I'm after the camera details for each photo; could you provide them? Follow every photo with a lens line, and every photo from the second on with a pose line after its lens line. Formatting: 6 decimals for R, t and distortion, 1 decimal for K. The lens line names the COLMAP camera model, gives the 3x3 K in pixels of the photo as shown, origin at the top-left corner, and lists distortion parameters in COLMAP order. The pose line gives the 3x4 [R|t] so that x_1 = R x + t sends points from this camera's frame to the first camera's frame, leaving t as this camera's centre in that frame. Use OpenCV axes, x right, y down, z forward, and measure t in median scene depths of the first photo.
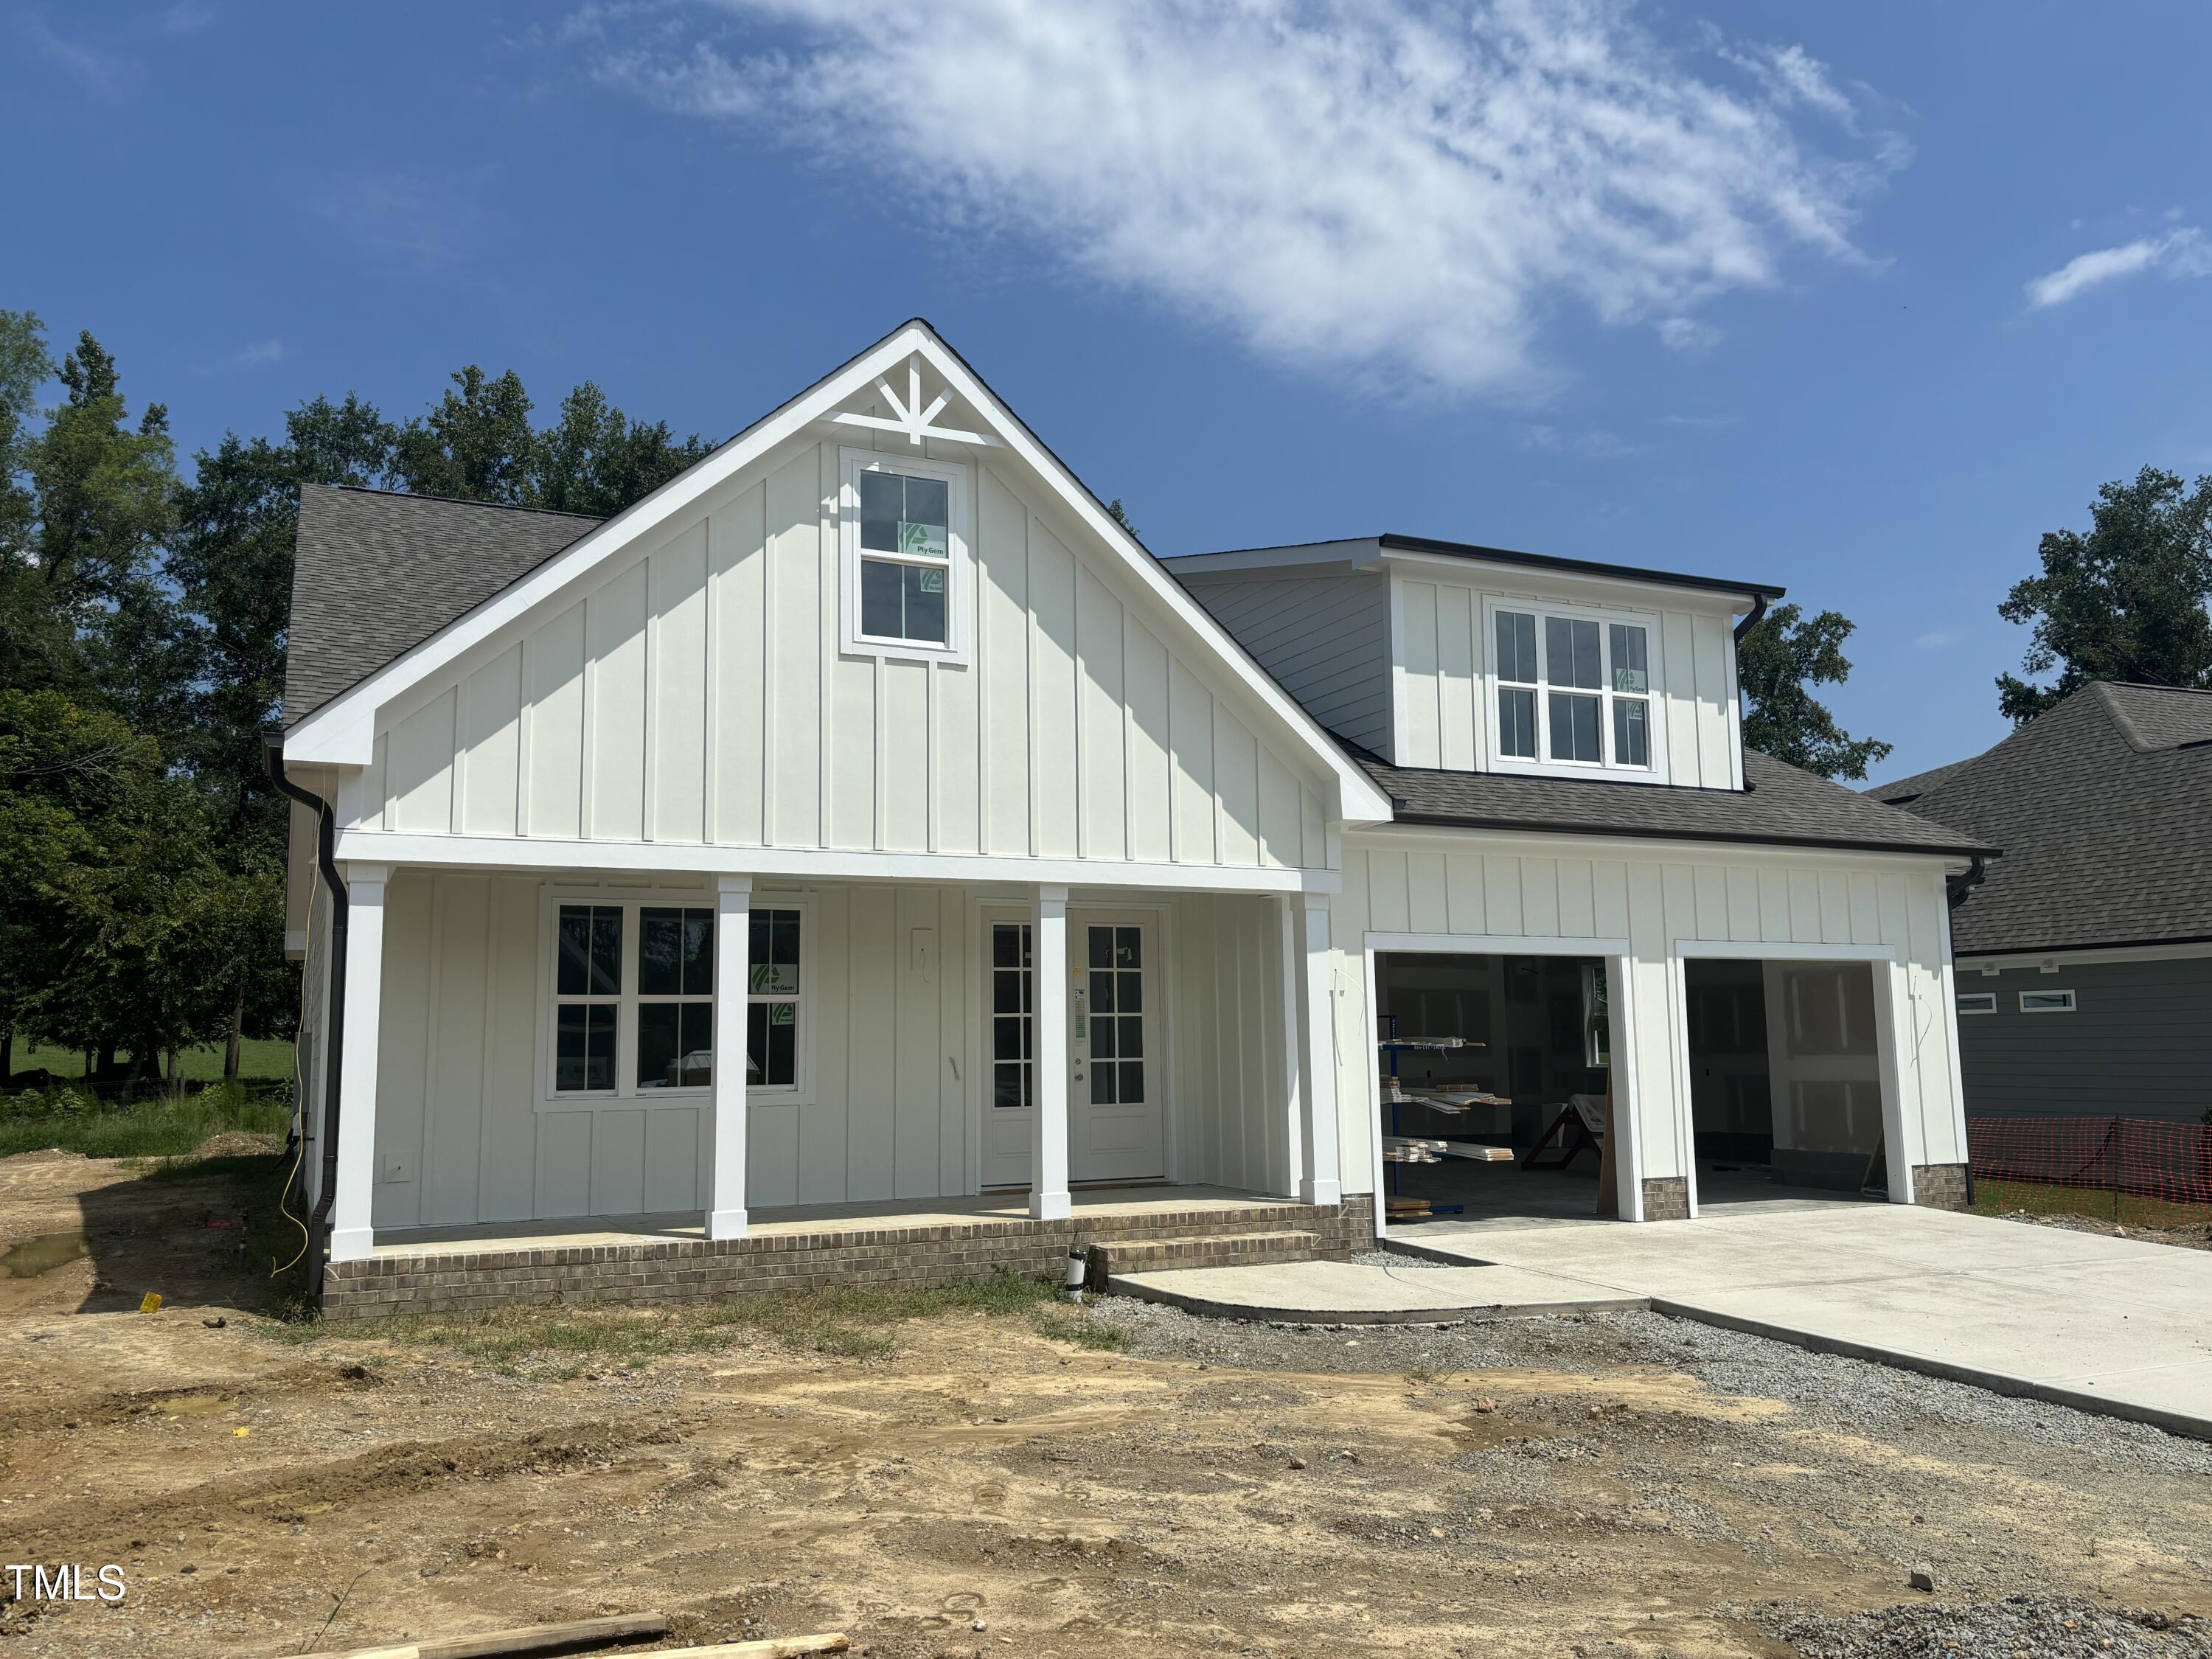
lens RADIAL K [[1731.1, 0, 1106.0], [0, 1731.1, 829.5], [0, 0, 1]] dist [0.058644, -0.040672]
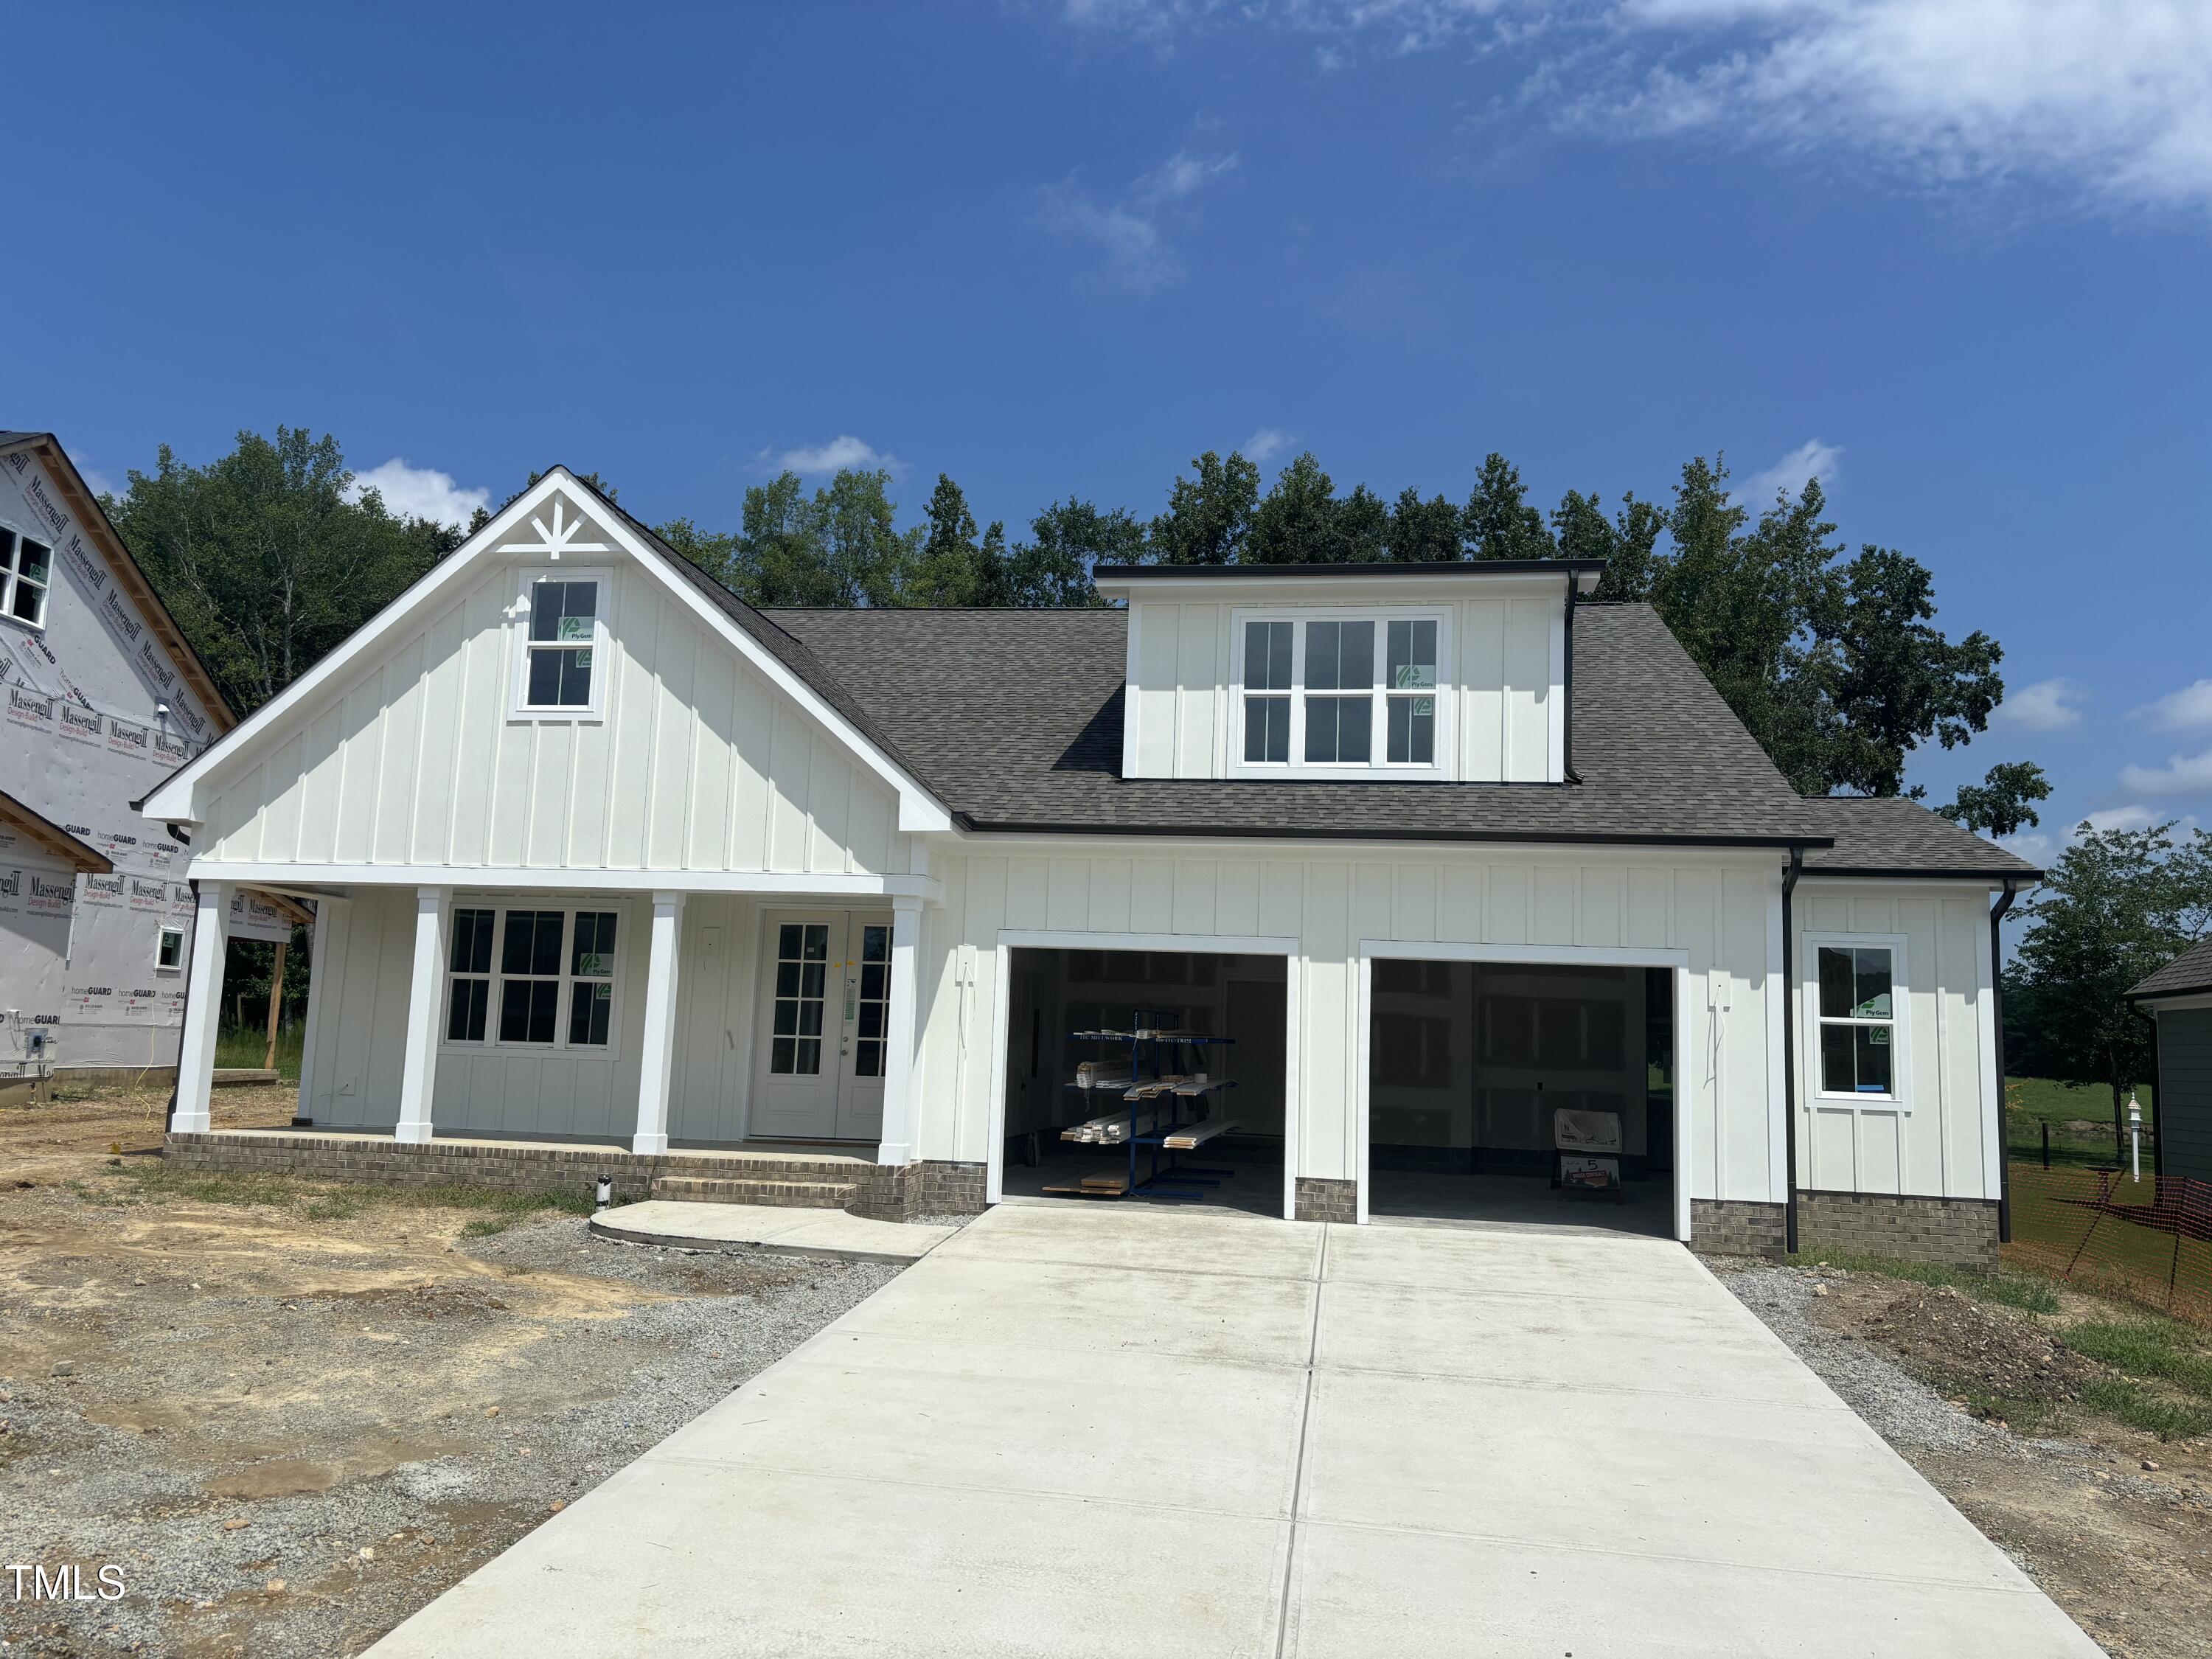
lens RADIAL K [[1688.1, 0, 1106.0], [0, 1688.1, 829.5], [0, 0, 1]] dist [0.071553, -0.101919]
pose [[0.827041, -0.030709, -0.561303, 0.717505], [0.024698, 0.999528, -0.018293, 0.013814], [0.561599, 0.001266, 0.827408, 0.121582]]
